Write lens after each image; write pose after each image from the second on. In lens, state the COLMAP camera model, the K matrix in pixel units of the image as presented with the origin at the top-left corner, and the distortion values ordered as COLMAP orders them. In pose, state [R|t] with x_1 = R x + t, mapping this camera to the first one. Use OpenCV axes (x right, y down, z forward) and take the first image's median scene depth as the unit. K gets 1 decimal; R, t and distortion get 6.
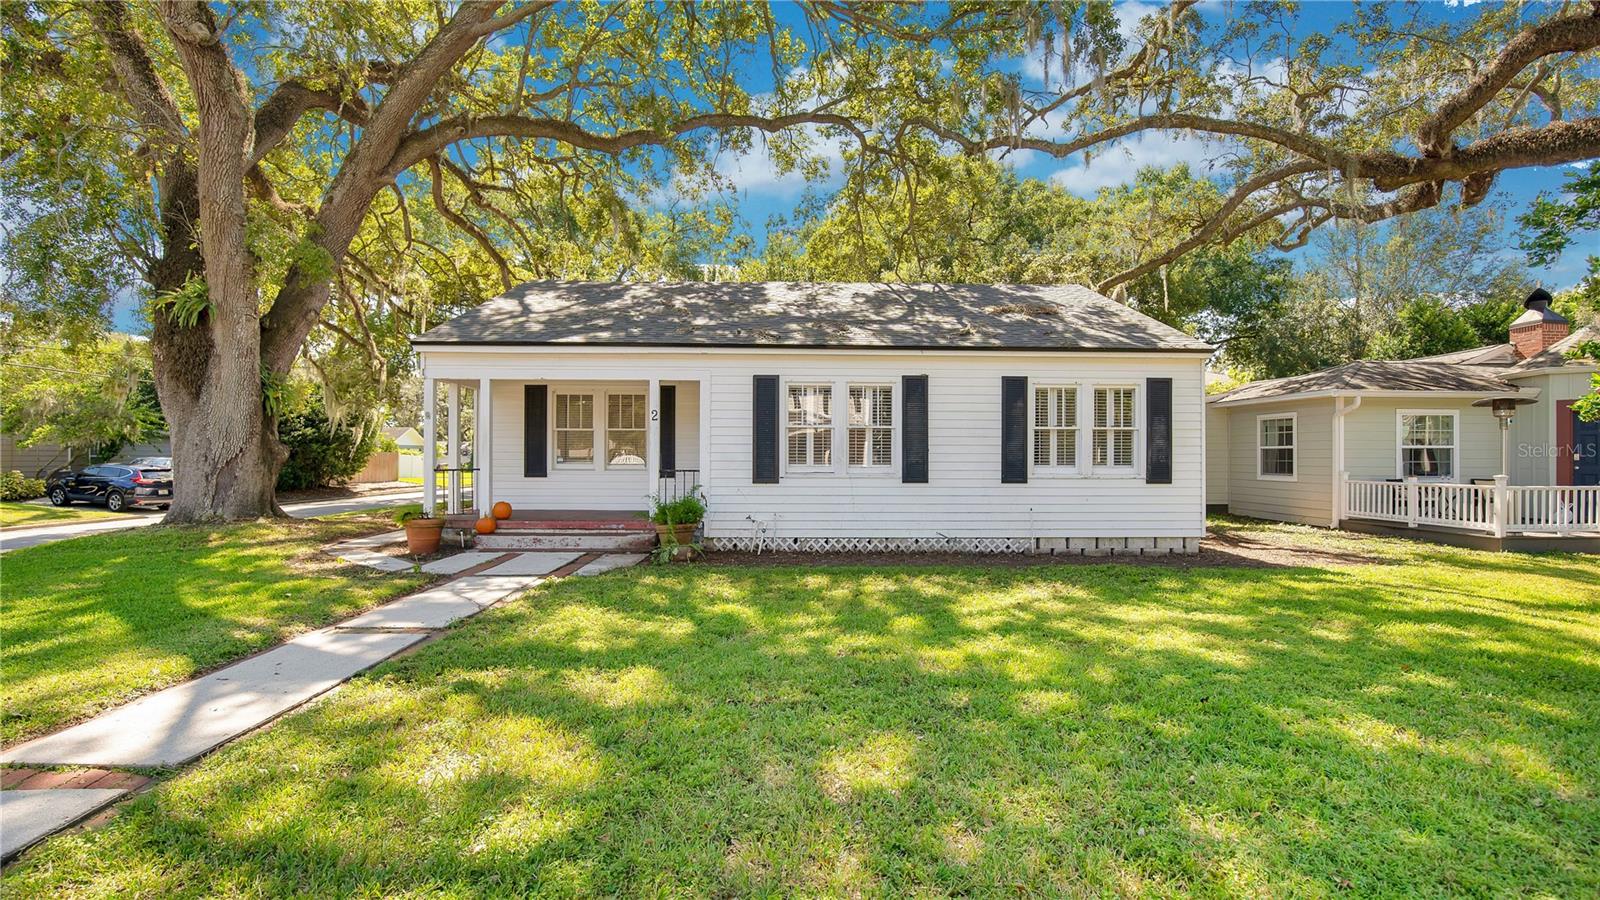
lens RADIAL K [[752.7, 0, 817.6], [0, 752.7, 449.4], [0, 0, 1]] dist [-0.027296, 0.001497]
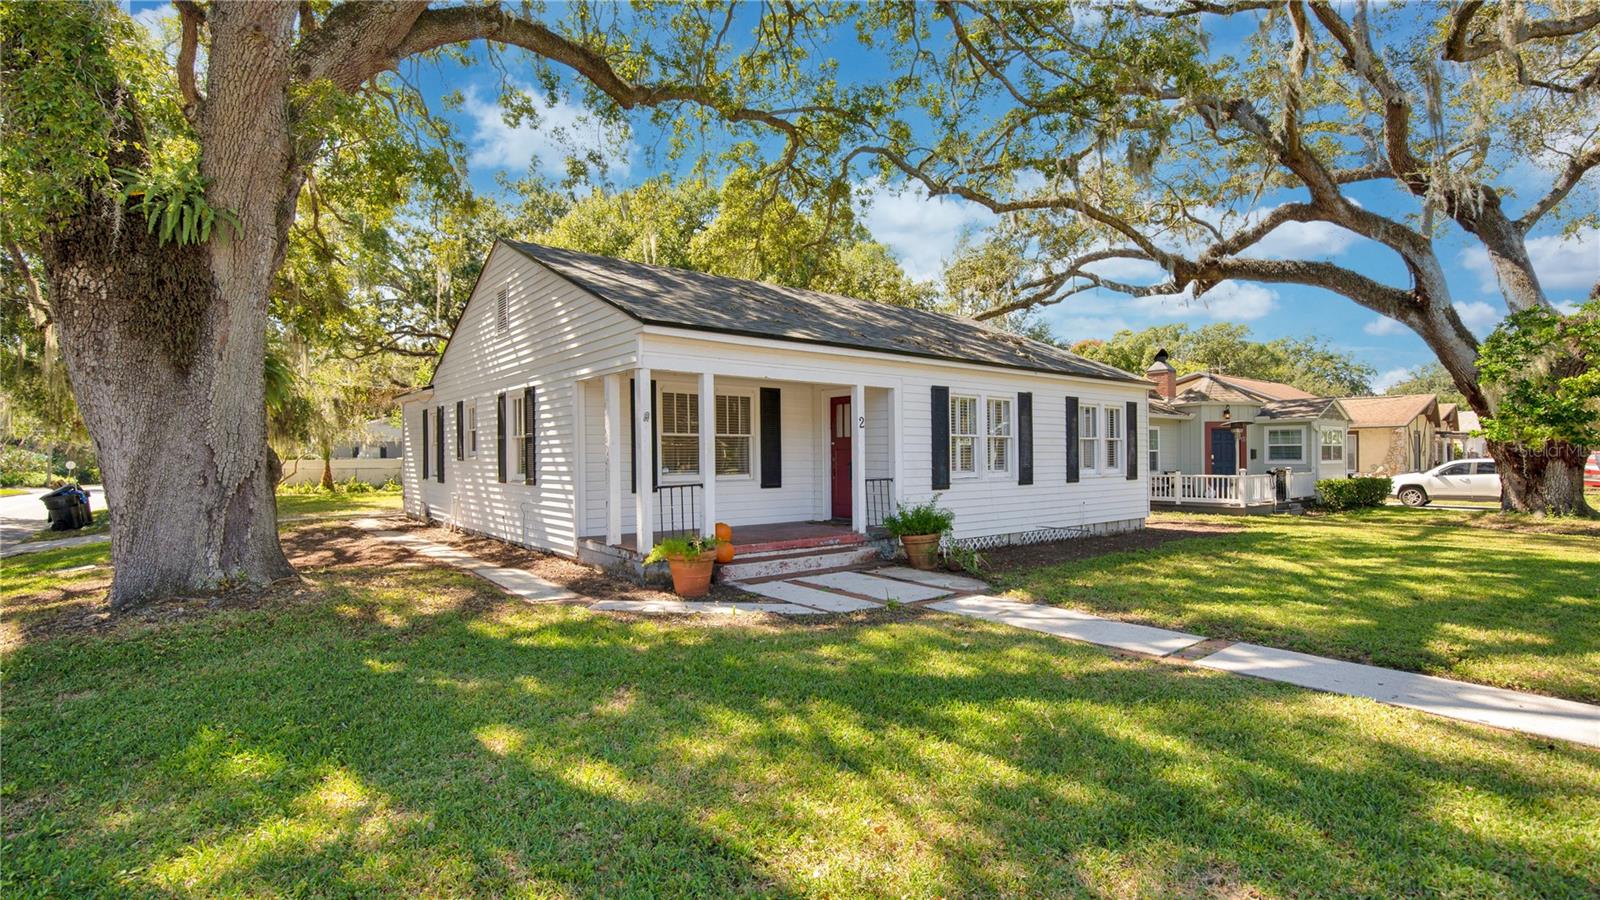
lens RADIAL K [[752.7, 0, 817.6], [0, 752.7, 449.4], [0, 0, 1]] dist [-0.027296, 0.001497]
pose [[0.794180, -0.001985, 0.607679, -0.824159], [0.001156, 0.999998, 0.001756, -0.012627], [-0.607681, -0.000692, 0.794181, 0.271438]]
